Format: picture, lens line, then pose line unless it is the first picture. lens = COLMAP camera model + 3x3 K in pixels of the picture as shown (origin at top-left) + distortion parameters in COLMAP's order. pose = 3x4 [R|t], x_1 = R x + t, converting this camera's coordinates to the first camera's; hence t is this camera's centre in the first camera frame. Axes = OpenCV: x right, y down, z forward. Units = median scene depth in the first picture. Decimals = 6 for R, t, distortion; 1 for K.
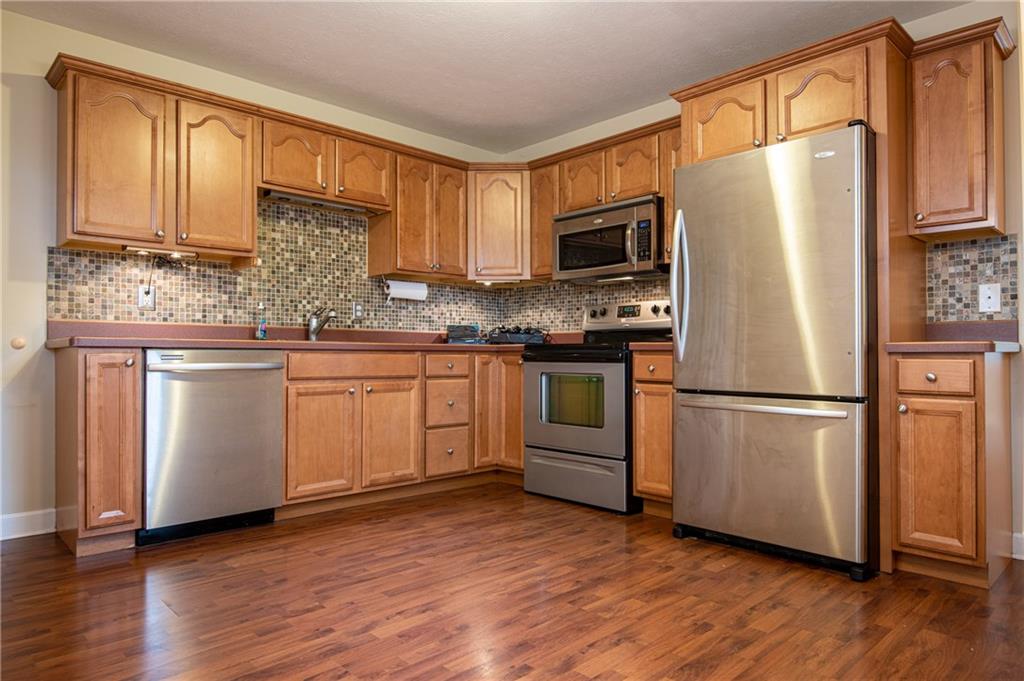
lens RADIAL K [[647.6, 0, 512.0], [0, 647.6, 340.5], [0, 0, 1]] dist [0.025386, -0.002525]
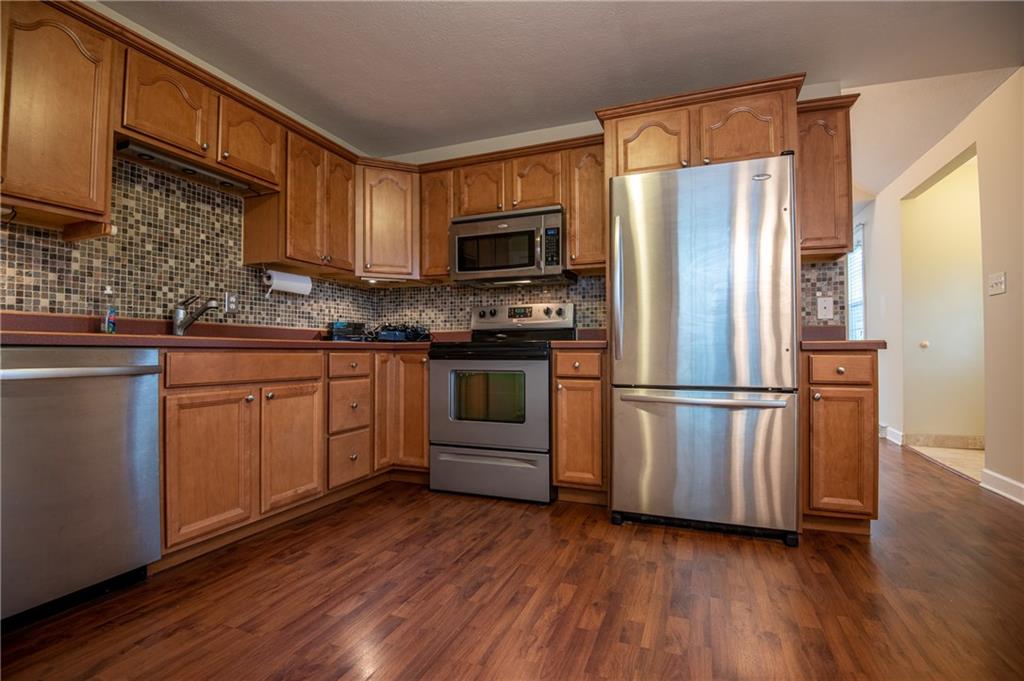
lens RADIAL K [[478.7, 0, 512.0], [0, 478.7, 340.5], [0, 0, 1]] dist [0.000560, -0.029703]
pose [[0.906510, 0.005729, 0.422146, -0.188864], [-0.005394, 0.999983, -0.001988, 0.004262], [-0.422150, -0.000475, 0.906526, 0.297435]]
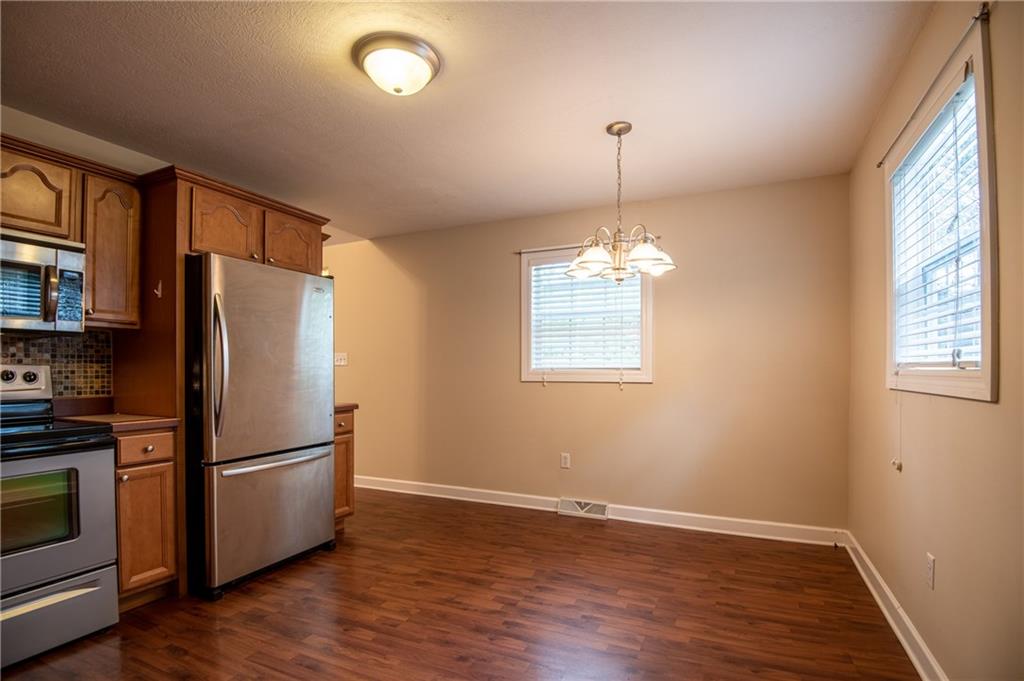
lens RADIAL K [[491.8, 0, 509.5], [0, 491.8, 357.1], [0, 0, 1]] dist [-0.031163, 0.000044]
pose [[-0.361549, 0.022007, 0.932093, -0.550787], [-0.013436, 0.999495, -0.028811, -0.067097], [-0.932256, -0.022941, -0.361071, 0.693755]]
